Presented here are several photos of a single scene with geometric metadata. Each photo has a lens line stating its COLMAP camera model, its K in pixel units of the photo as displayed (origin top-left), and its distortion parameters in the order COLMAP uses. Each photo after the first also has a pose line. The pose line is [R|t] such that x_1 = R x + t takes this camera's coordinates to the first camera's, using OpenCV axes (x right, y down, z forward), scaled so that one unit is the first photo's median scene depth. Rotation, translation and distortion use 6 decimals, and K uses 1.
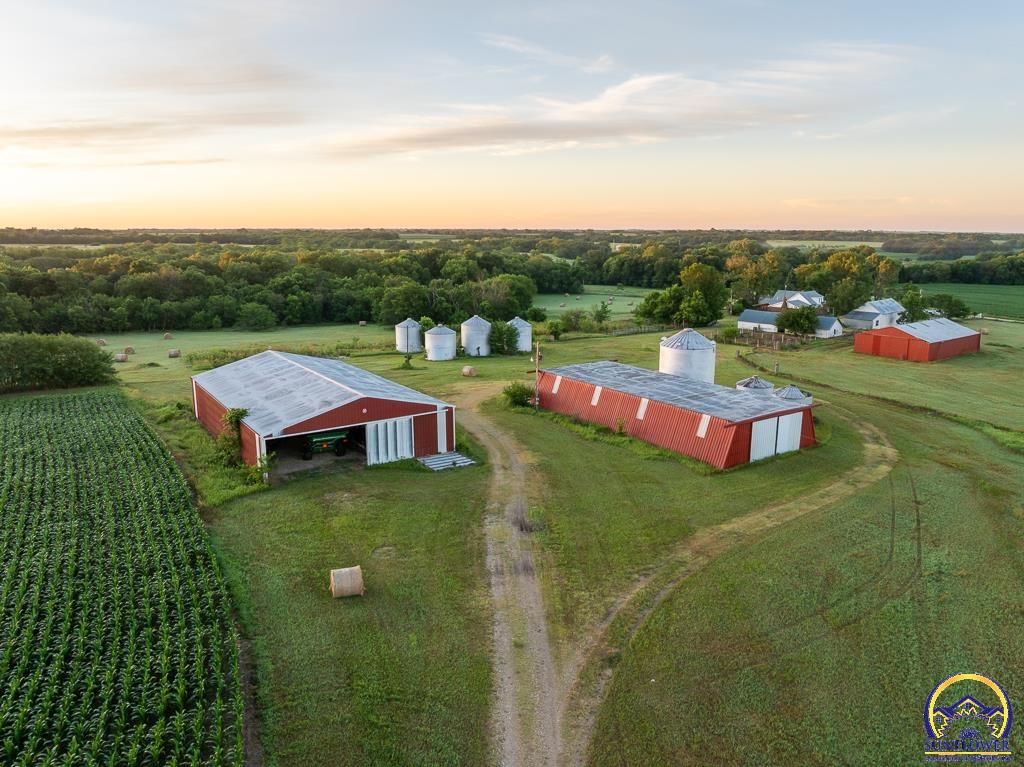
lens RADIAL K [[731.3, 0, 516.0], [0, 731.3, 383.2], [0, 0, 1]] dist [-0.032448, -0.002628]
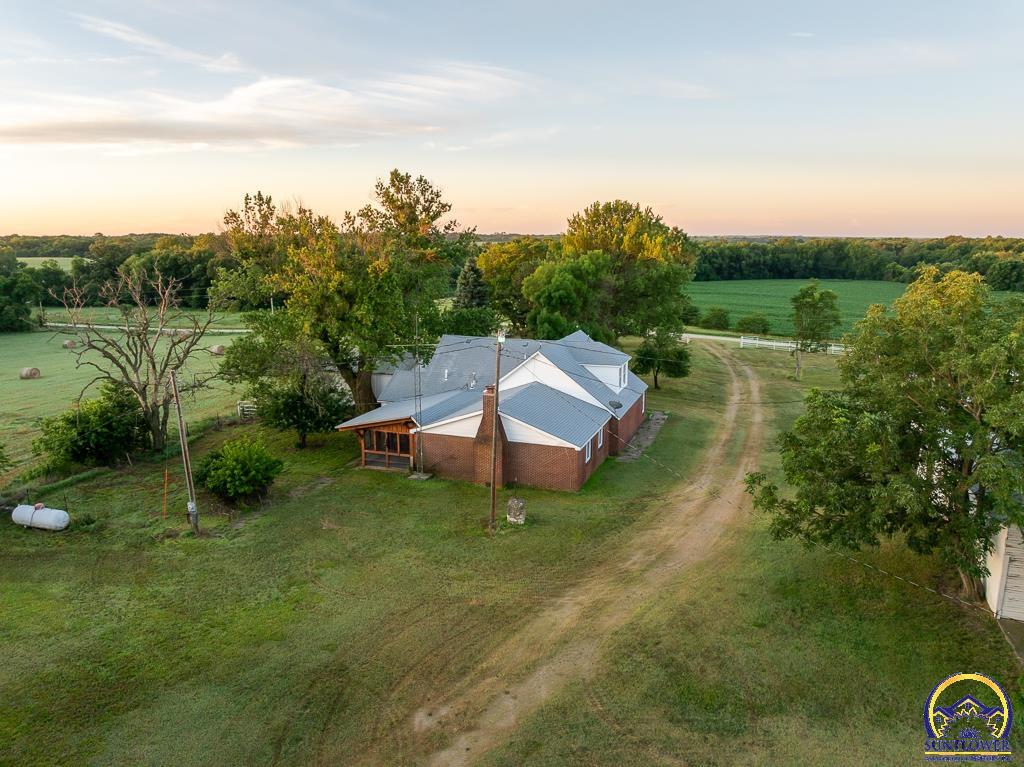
lens RADIAL K [[731.3, 0, 516.0], [0, 731.3, 383.2], [0, 0, 1]] dist [-0.032448, -0.002628]
pose [[0.892358, -0.090743, 0.442111, 0.232984], [0.094846, 0.995409, 0.012869, -0.096553], [-0.441249, 0.030449, 0.896868, 0.660386]]
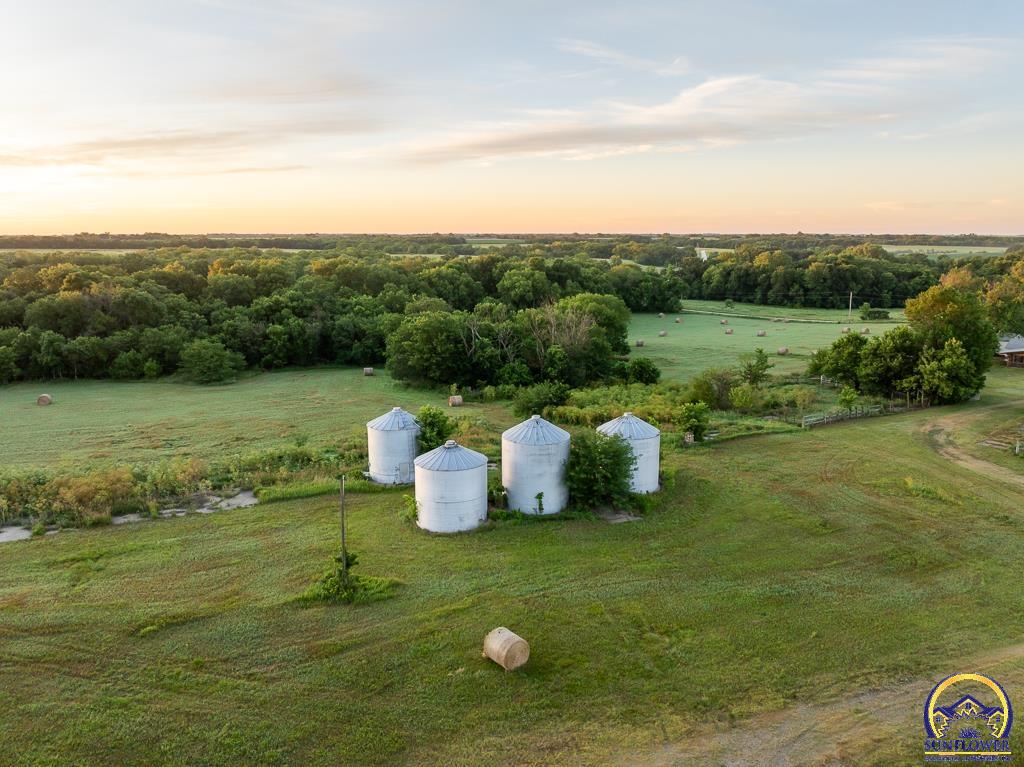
lens RADIAL K [[731.3, 0, 516.0], [0, 731.3, 383.2], [0, 0, 1]] dist [-0.032448, -0.002628]
pose [[0.995441, 0.016078, -0.094011, -0.013993], [-0.016672, 0.999846, -0.005535, -0.059276], [0.093908, 0.007077, 0.995556, 0.305979]]
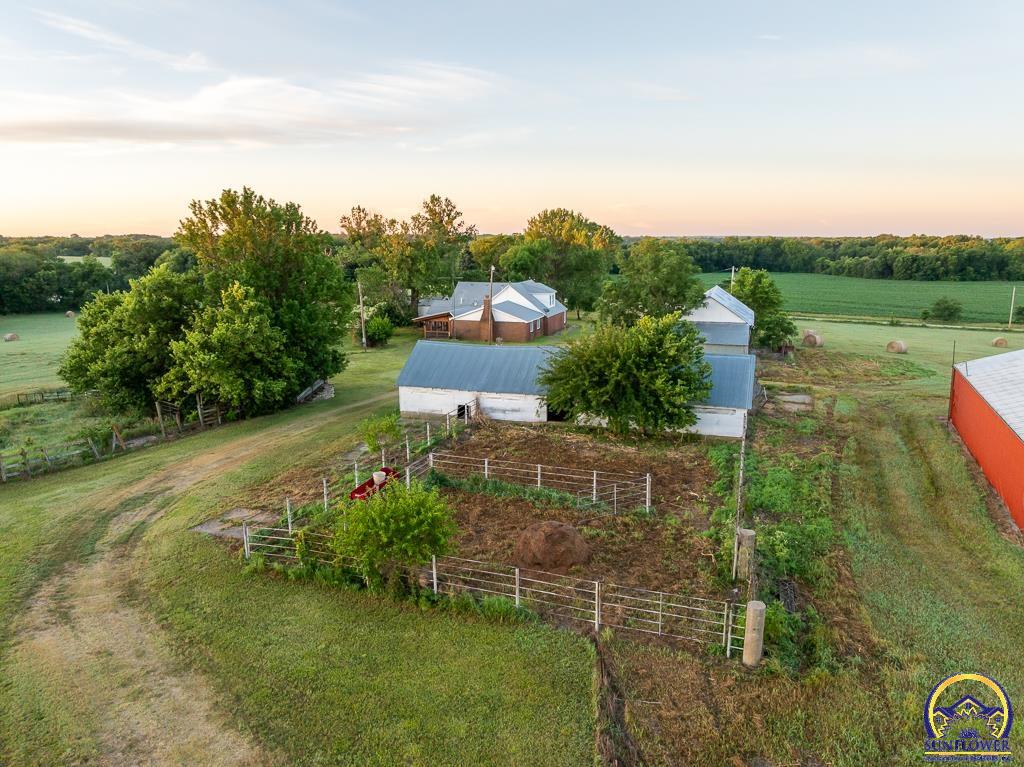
lens RADIAL K [[730.5, 0, 512.0], [0, 730.5, 383.5], [0, 0, 1]] dist [-0.030533, 0.007470]
pose [[0.877629, -0.097601, 0.469299, 0.144270], [0.102373, 0.994627, 0.015409, -0.058504], [-0.468281, 0.034520, 0.882905, 0.499239]]
